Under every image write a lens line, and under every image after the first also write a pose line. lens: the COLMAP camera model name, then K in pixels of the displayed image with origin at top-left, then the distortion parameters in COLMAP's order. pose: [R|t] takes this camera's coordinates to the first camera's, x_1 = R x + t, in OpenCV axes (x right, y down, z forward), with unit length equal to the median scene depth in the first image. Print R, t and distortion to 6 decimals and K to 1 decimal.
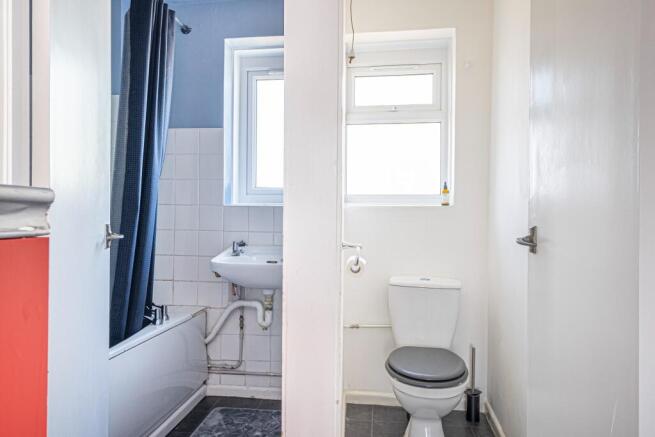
lens RADIAL K [[472.9, 0, 327.1], [0, 472.9, 215.2], [0, 0, 1]] dist [-0.000099, 0.000789]
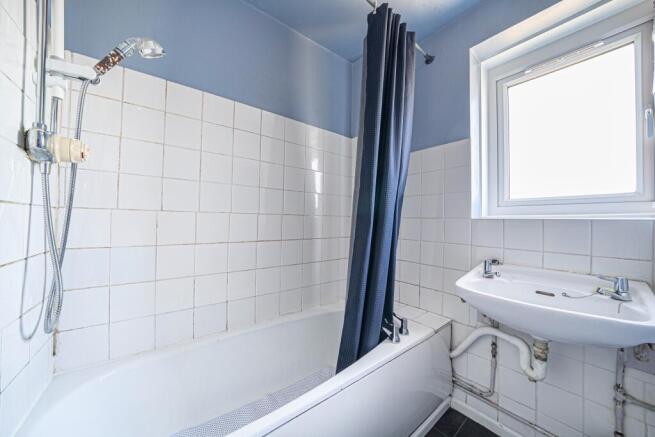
lens RADIAL K [[225.7, 0, 328.8], [0, 225.7, 217.8], [0, 0, 1]] dist [-0.020655, -0.000196]
pose [[0.712715, -0.009465, -0.701390, -0.108424], [-0.002615, 0.999866, -0.016151, -0.014360], [0.701449, 0.013345, 0.712594, 0.482400]]
